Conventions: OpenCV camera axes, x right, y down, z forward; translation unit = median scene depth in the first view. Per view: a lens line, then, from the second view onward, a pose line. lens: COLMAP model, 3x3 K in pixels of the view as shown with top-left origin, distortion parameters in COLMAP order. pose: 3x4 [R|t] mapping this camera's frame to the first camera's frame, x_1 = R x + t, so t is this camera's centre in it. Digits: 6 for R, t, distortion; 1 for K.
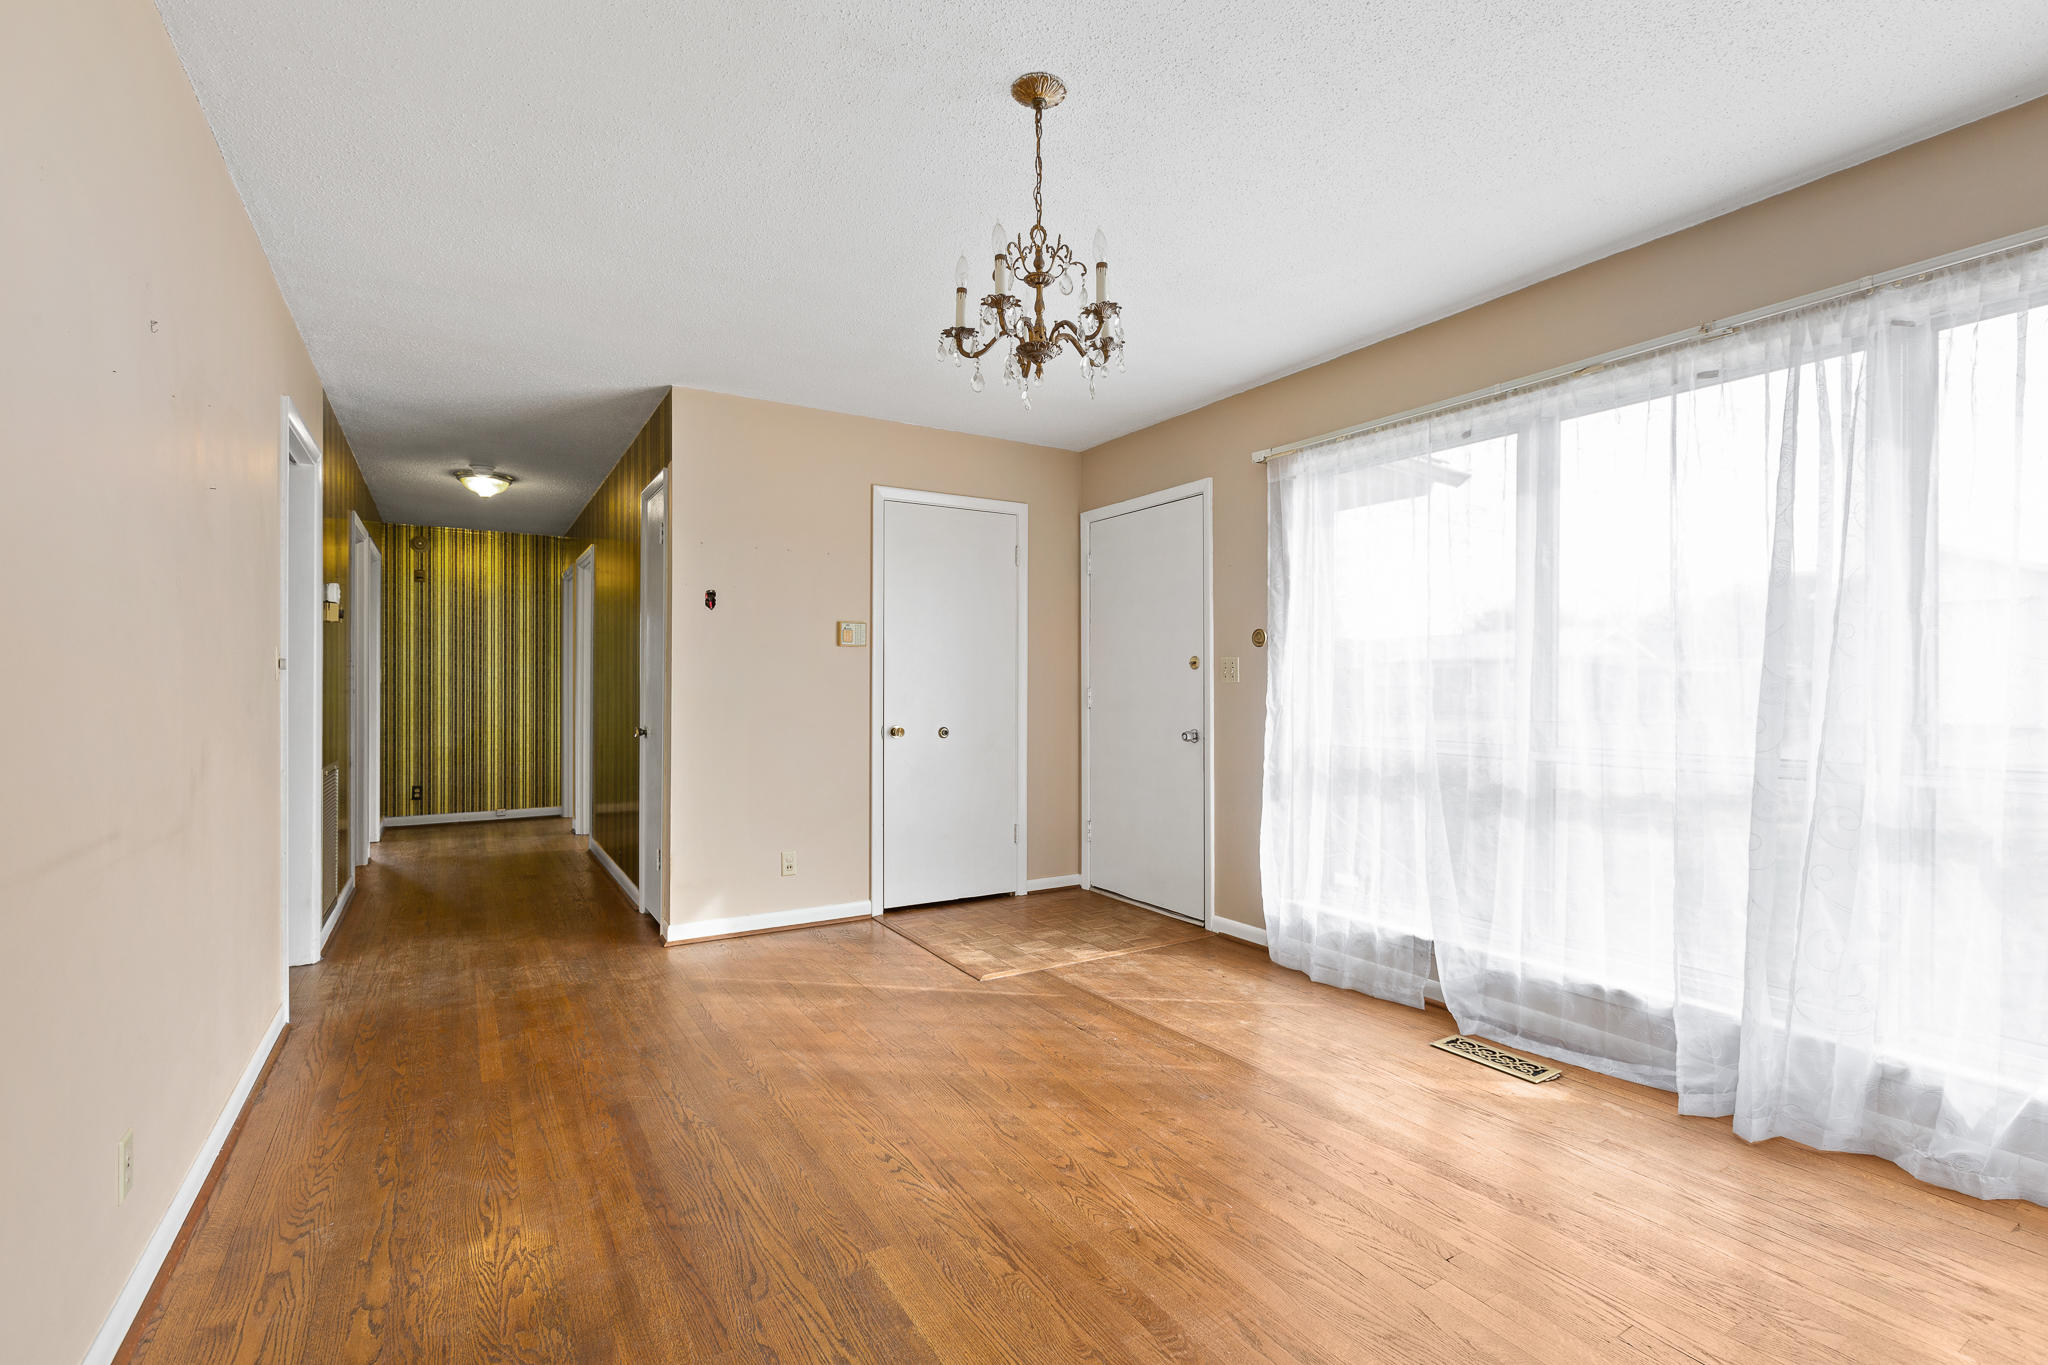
lens RADIAL K [[932.3, 0, 1017.6], [0, 932.3, 689.4], [0, 0, 1]] dist [0.001291, -0.000663]
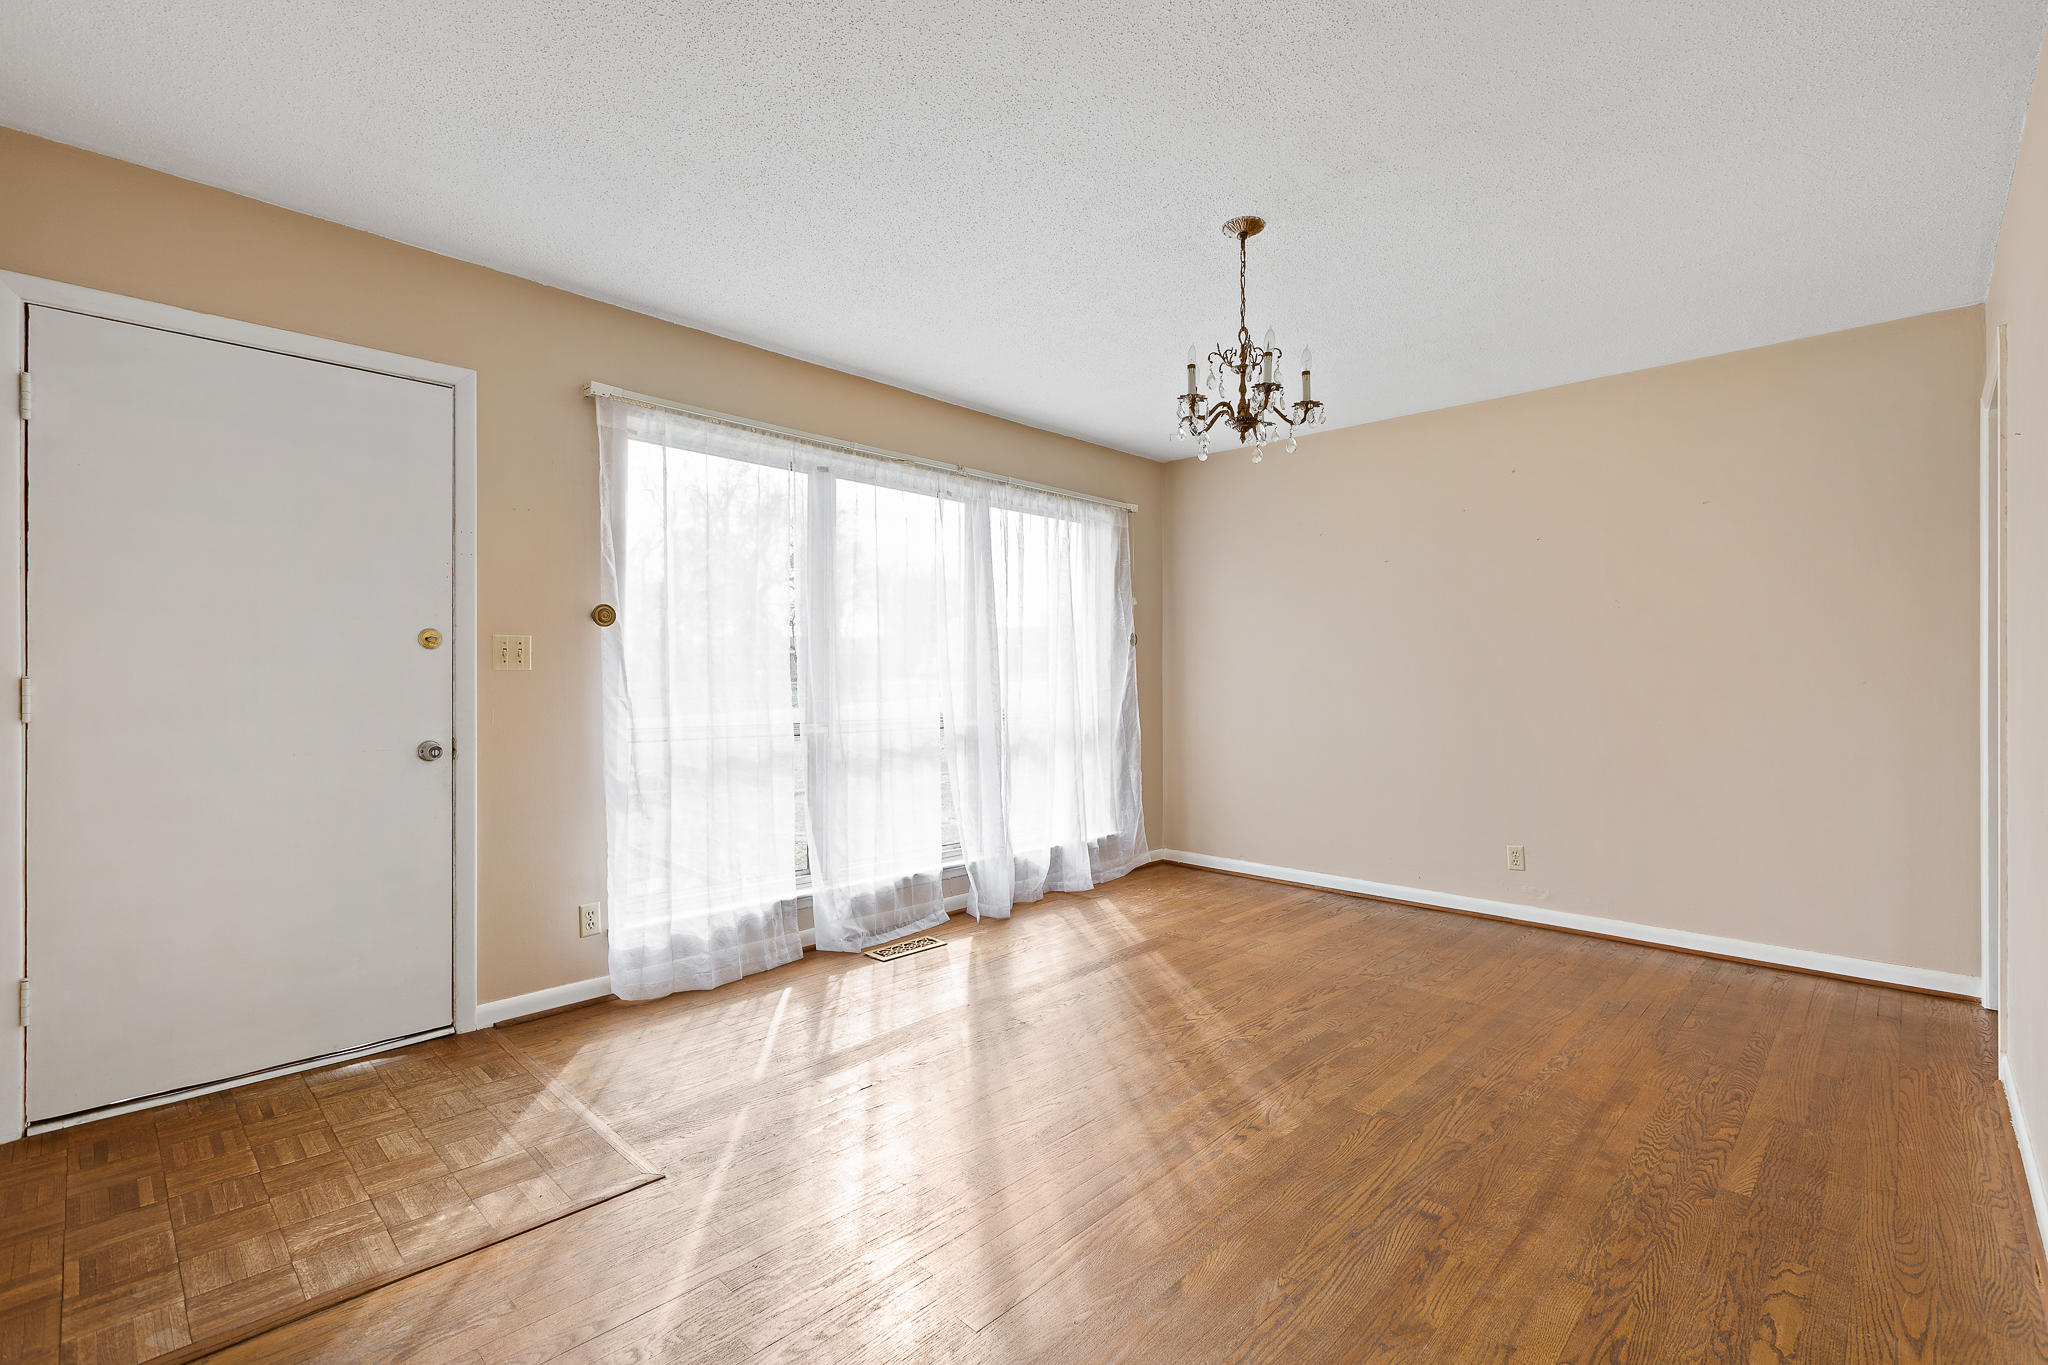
lens RADIAL K [[932.3, 0, 1017.1], [0, 932.3, 679.4], [0, 0, 1]] dist [0.001291, -0.000663]
pose [[-0.261045, -0.002194, 0.965324, -0.733290], [0.001767, 0.999995, 0.002750, -0.001555], [-0.965325, 0.002423, -0.261039, 1.036710]]
